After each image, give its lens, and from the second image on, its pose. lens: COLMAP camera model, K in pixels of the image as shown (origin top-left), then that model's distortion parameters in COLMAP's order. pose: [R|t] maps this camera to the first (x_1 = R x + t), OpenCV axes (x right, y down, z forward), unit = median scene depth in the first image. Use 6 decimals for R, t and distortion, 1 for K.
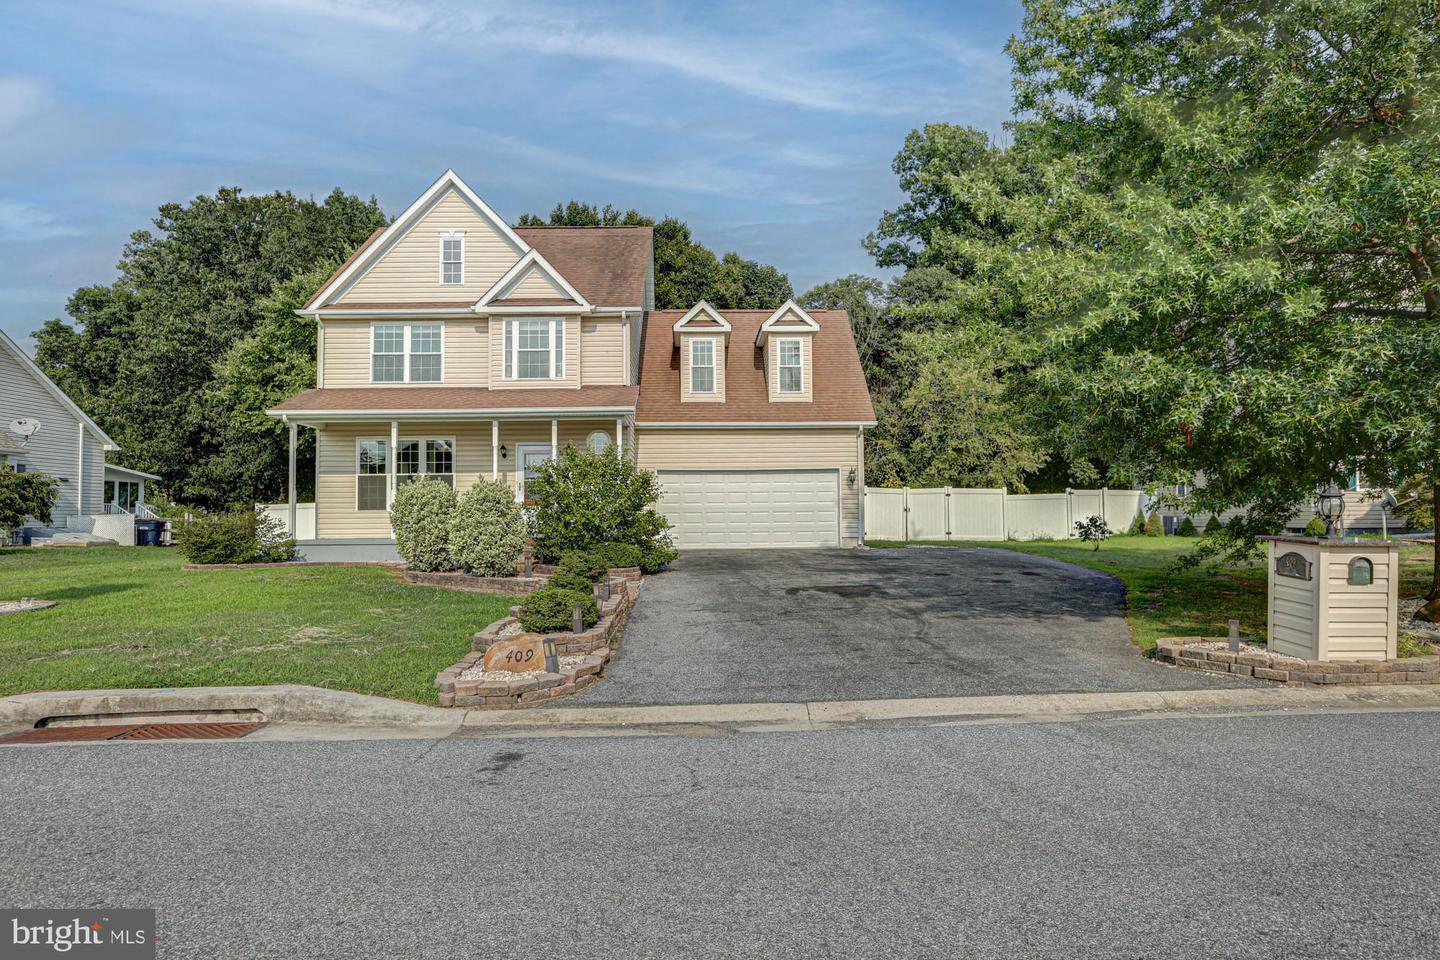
lens RADIAL K [[835.6, 0, 722.2], [0, 835.6, 505.6], [0, 0, 1]] dist [-0.007688, 0.001482]
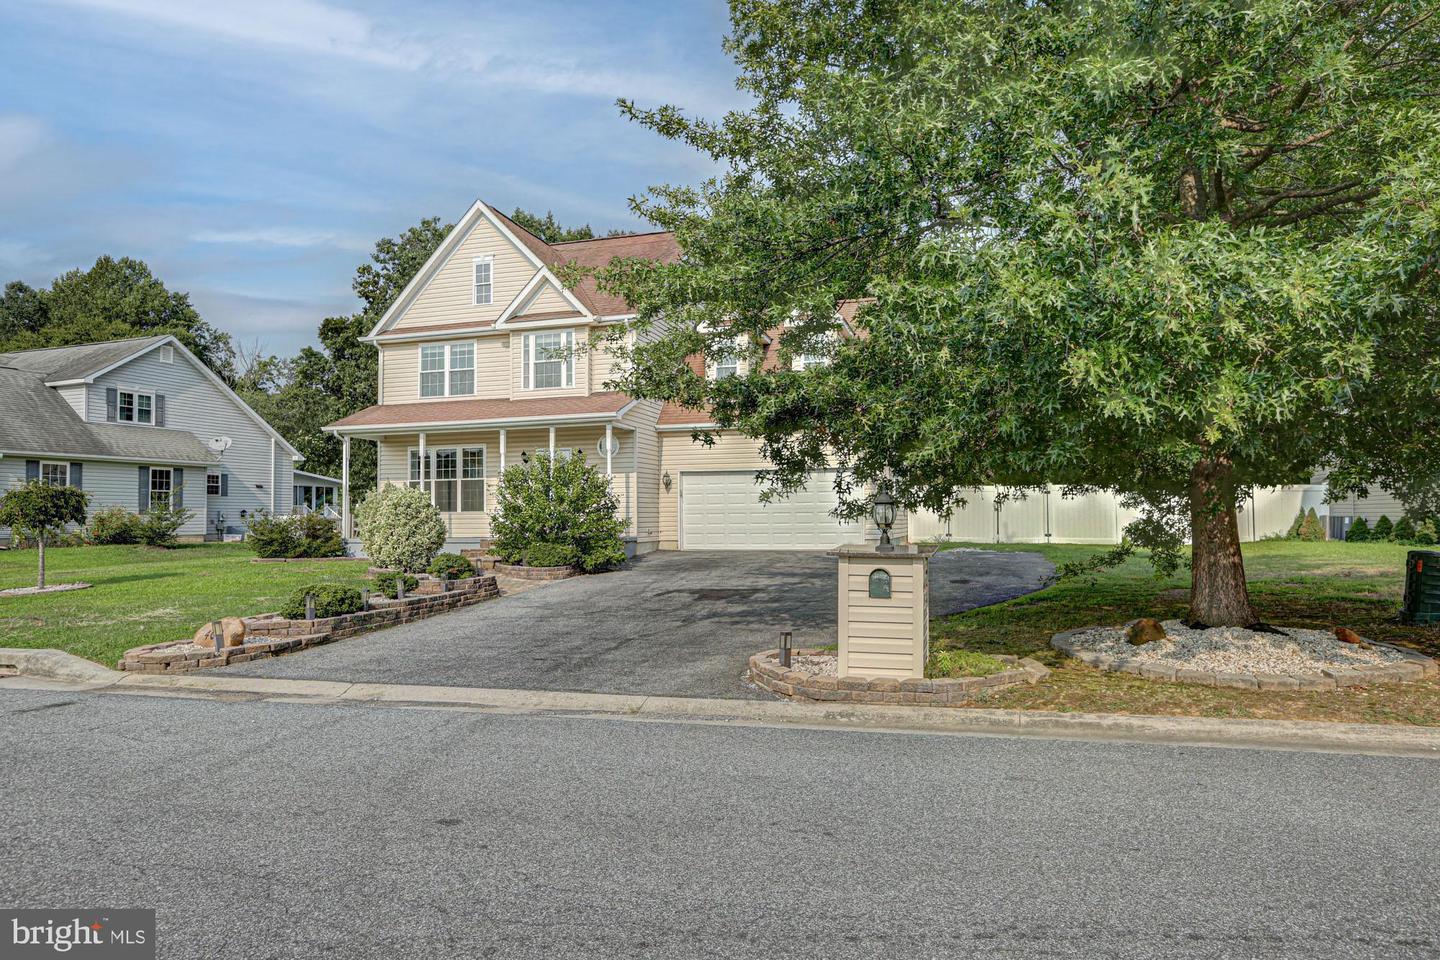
lens RADIAL K [[884.7, 0, 717.1], [0, 884.7, 507.6], [0, 0, 1]] dist [-0.008845, -0.002279]
pose [[0.951391, -0.003397, -0.307967, 0.324047], [0.005317, 0.999971, 0.005396, -0.005029], [0.307940, -0.006772, 0.951382, -0.003828]]
